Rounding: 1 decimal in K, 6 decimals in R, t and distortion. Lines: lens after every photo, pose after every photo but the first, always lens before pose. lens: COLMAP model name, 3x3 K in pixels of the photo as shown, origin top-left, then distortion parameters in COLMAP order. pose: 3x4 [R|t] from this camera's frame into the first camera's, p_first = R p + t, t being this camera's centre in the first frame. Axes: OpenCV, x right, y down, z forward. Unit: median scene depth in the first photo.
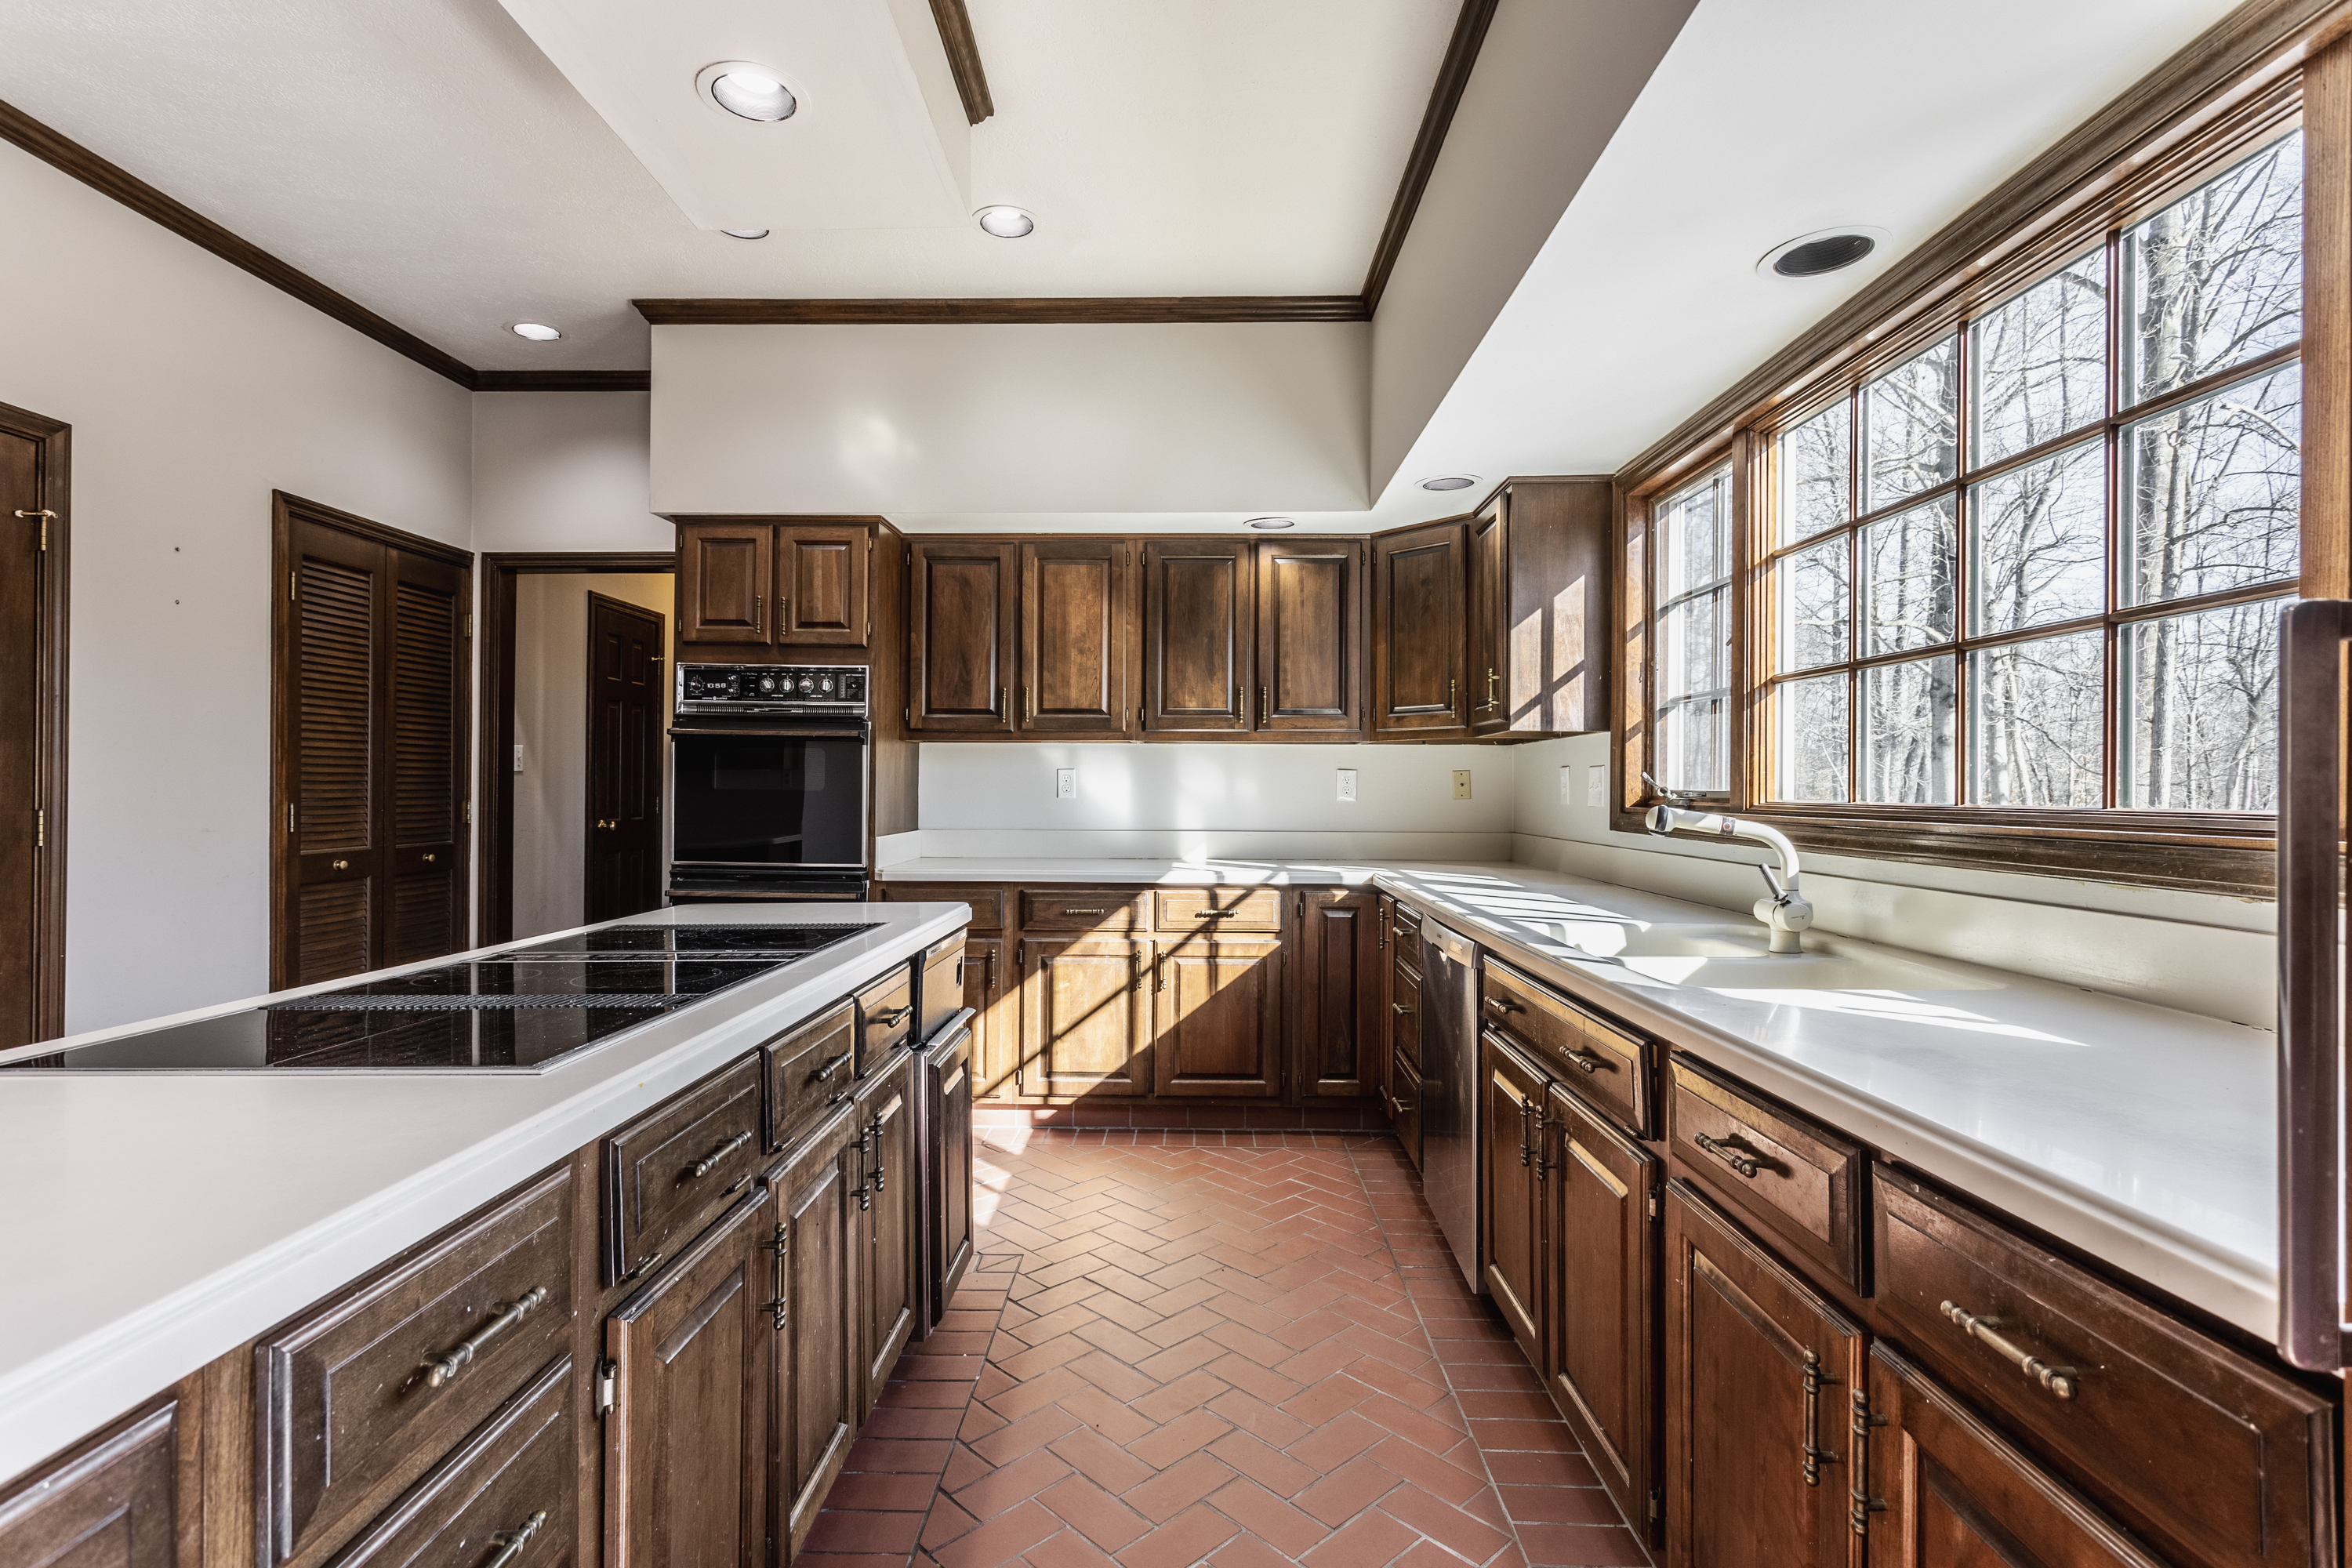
lens RADIAL K [[1133.9, 0, 1176.0], [0, 1133.9, 784.0], [0, 0, 1]] dist [-0.002760, -0.000179]
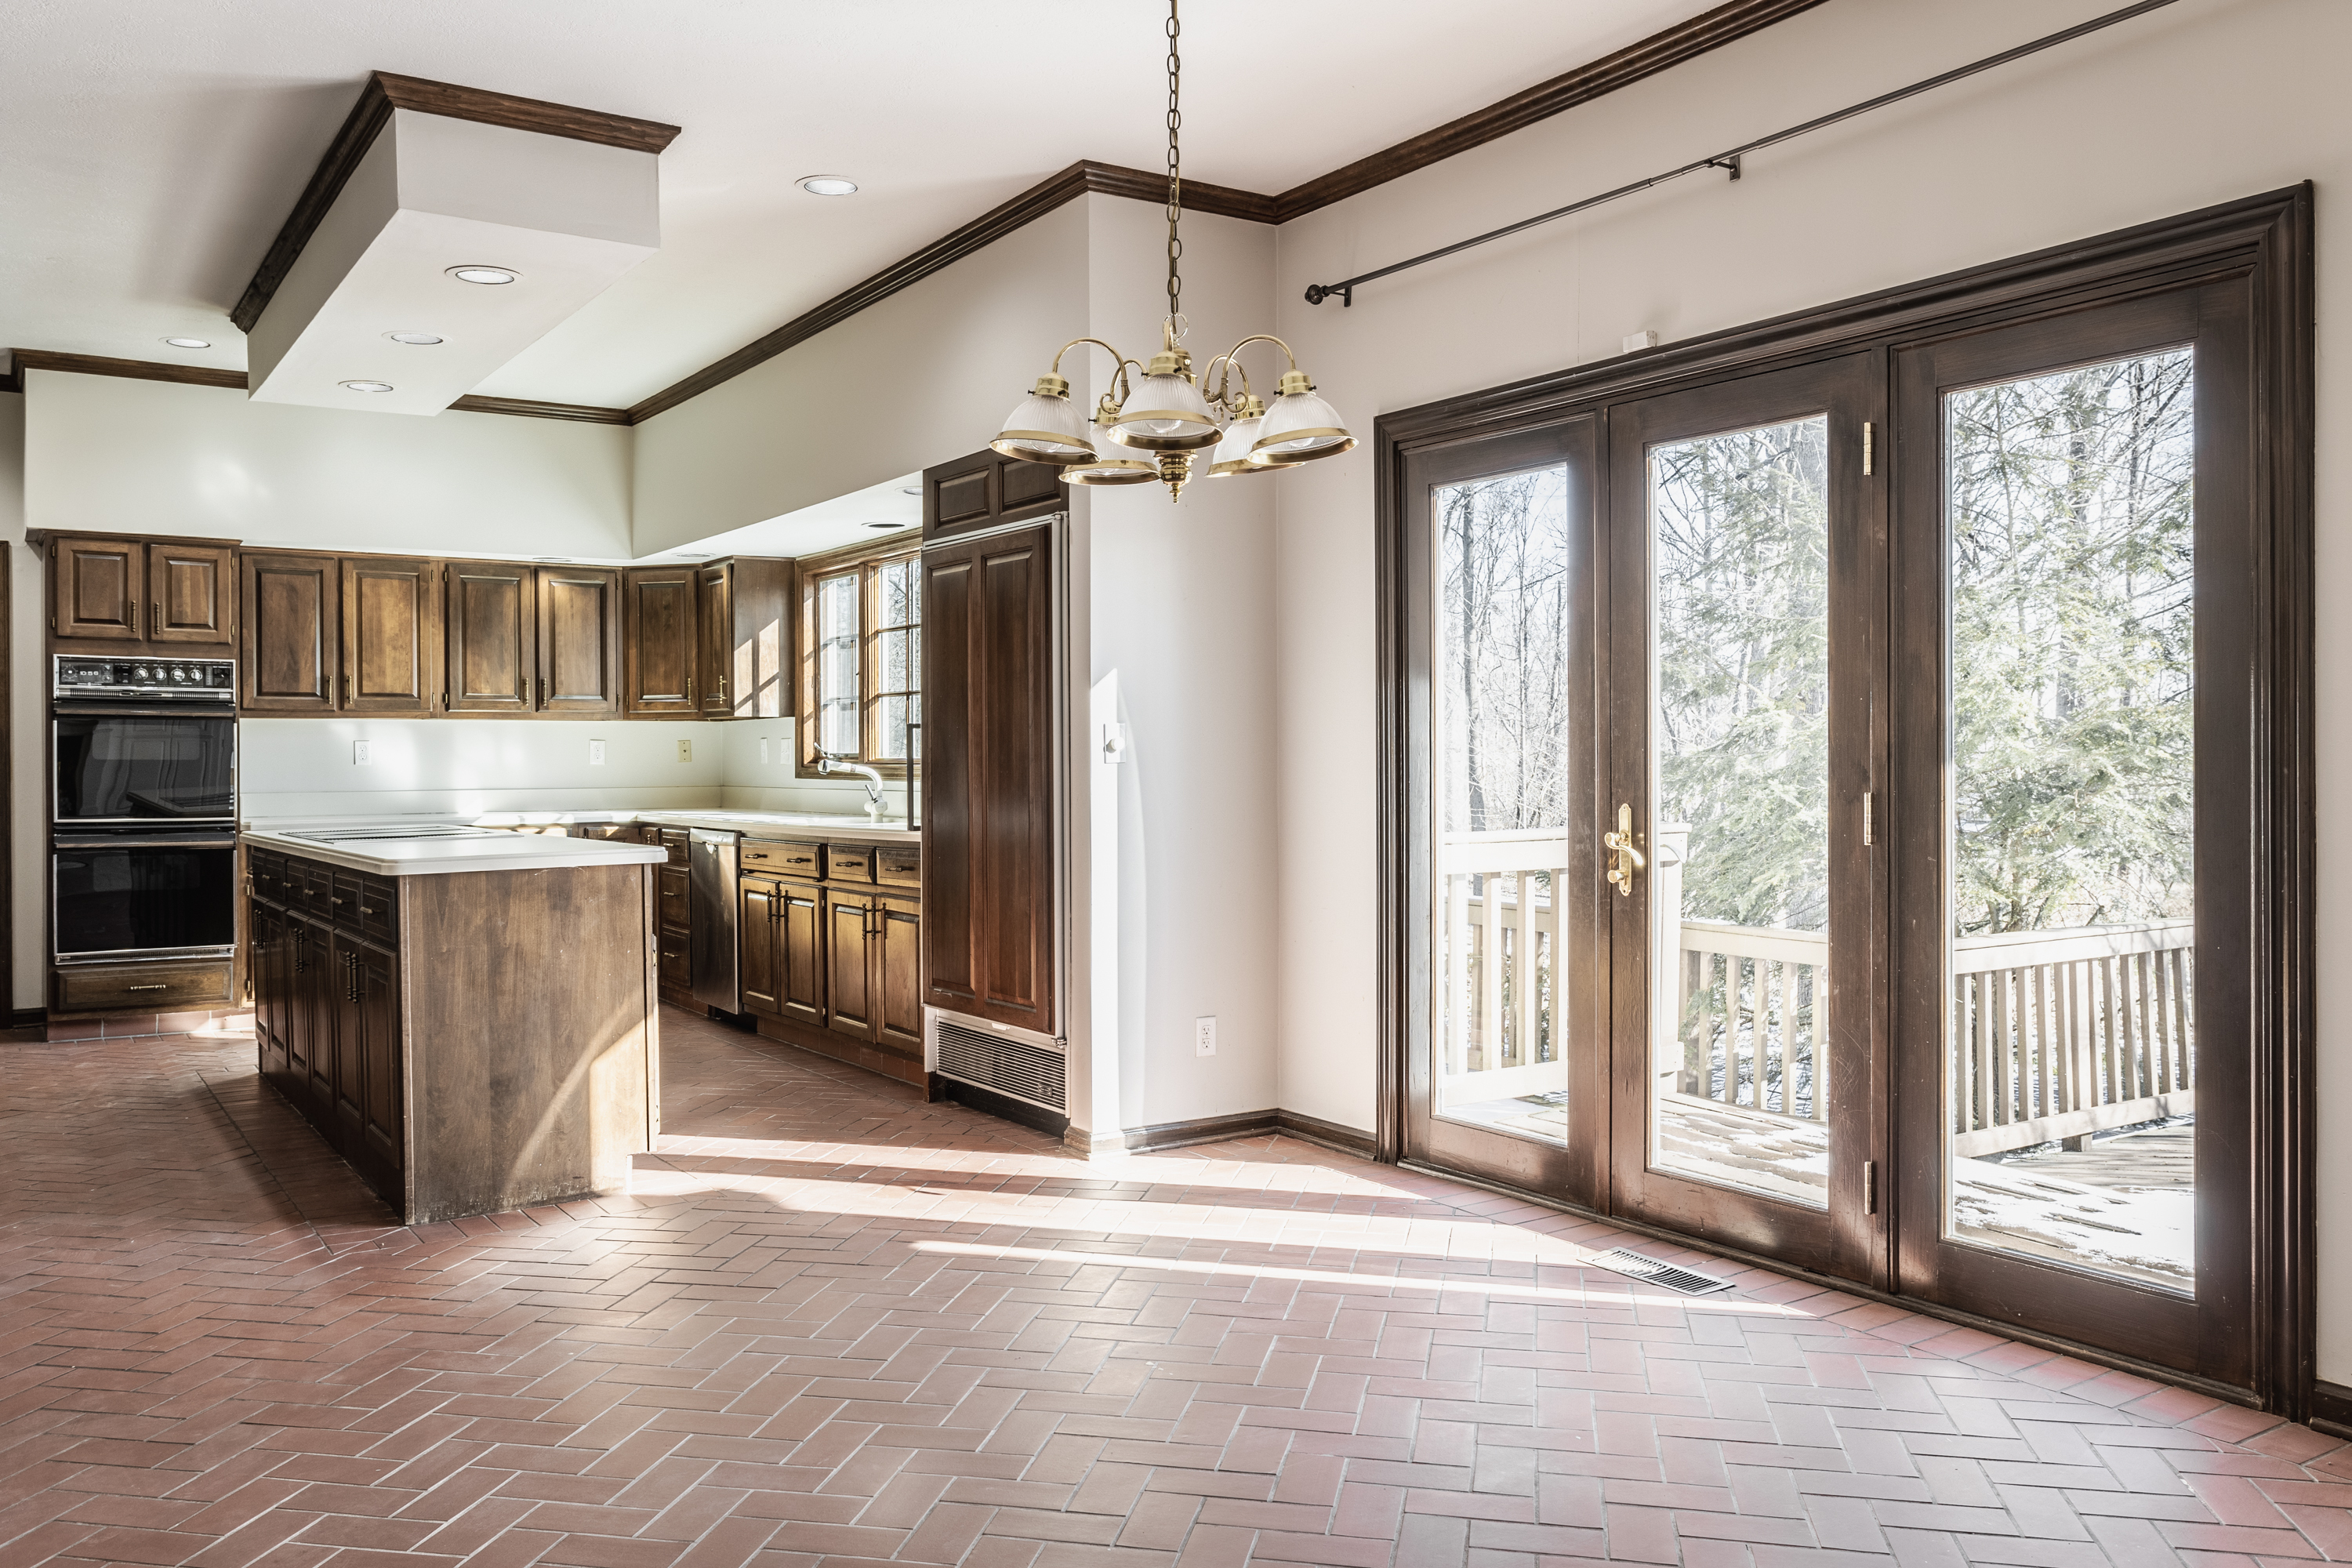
lens RADIAL K [[1677.0, 0, 1176.0], [0, 1677.0, 784.0], [0, 0, 1]] dist [-0.033062, 0.000842]
pose [[0.819234, -0.018840, 0.573149, -0.469111], [0.007396, 0.999724, 0.022290, -0.000174], [-0.573411, -0.014022, 0.819148, -1.099458]]
